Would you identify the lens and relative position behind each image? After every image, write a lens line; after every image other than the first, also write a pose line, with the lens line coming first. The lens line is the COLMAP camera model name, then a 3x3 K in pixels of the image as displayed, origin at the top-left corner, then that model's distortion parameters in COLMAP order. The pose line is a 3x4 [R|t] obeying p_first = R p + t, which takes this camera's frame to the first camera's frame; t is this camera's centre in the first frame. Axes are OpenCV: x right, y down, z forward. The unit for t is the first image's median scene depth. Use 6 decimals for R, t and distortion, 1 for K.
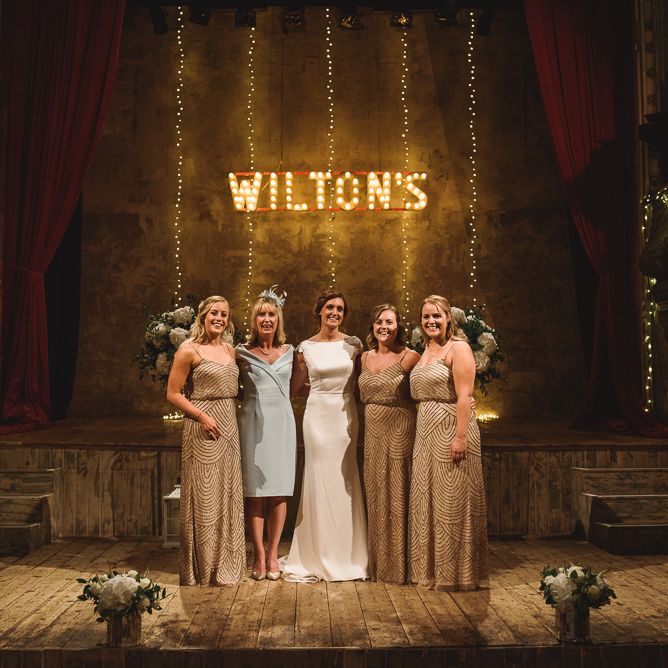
lens RADIAL K [[978.5, 0, 346.9], [0, 978.5, 332.0], [0, 0, 1]] dist [-0.056059, -0.012953]
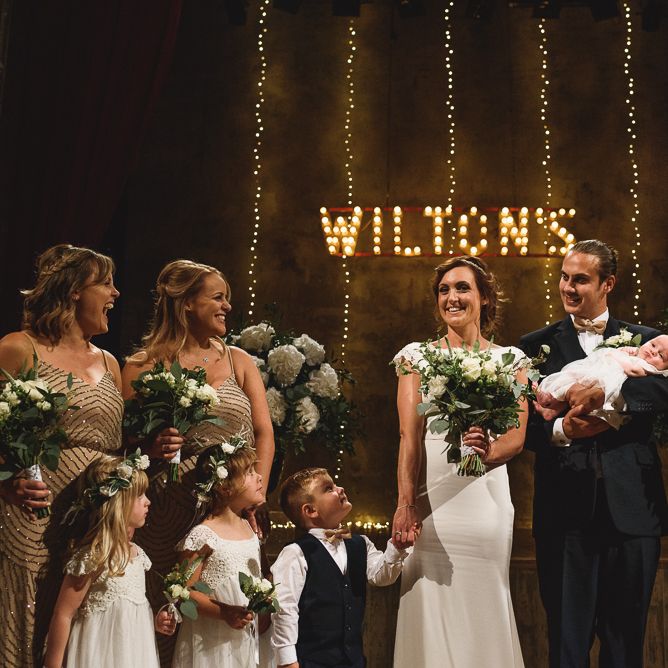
lens RADIAL K [[1018.4, 0, 415.2], [0, 1018.4, 334.8], [0, 0, 1]] dist [-0.118955, 0.028812]
pose [[0.999901, 0.006461, -0.012537, -0.034314], [-0.007860, 0.993344, -0.114915, 0.029373], [0.011711, 0.115002, 0.993296, 0.210018]]
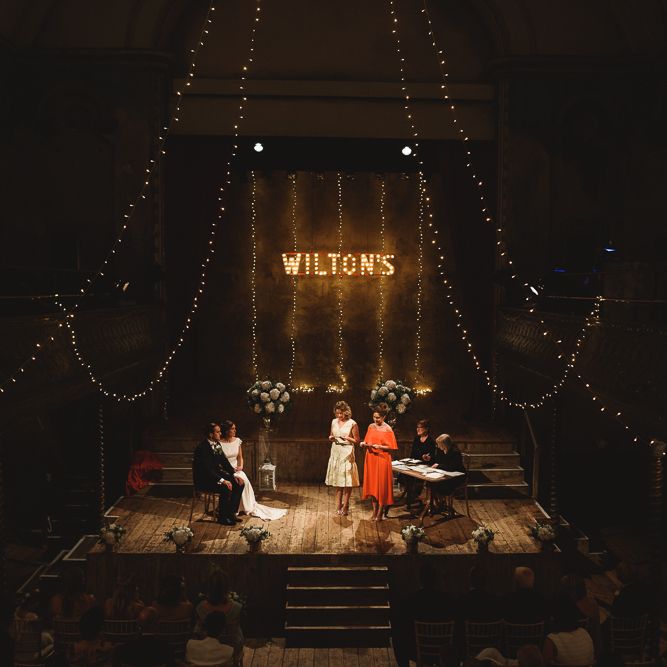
lens RADIAL K [[746.3, 0, 357.2], [0, 746.3, 333.1], [0, 0, 1]] dist [-0.013871, -0.007901]
pose [[0.999921, 0.009635, -0.008026, 0.026656], [-0.008518, 0.991589, 0.129150, -0.193987], [0.009202, -0.129071, 0.991593, -0.353497]]
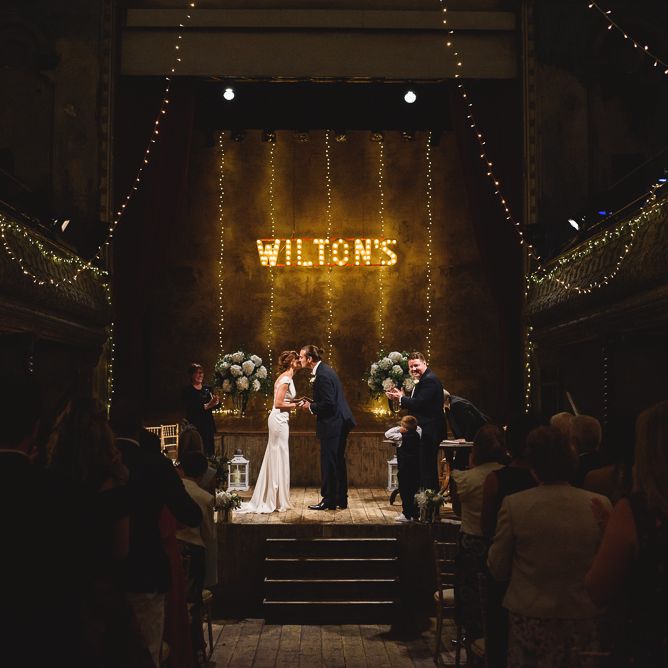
lens RADIAL K [[945.5, 0, 334.0], [0, 945.5, 334.0], [0, 0, 1]] dist [-0.036206, -0.081864]
pose [[0.999740, 0.000472, -0.022781, 0.022253], [-0.000138, 0.999892, 0.014689, -0.045750], [0.022785, -0.014682, 0.999633, -0.367700]]
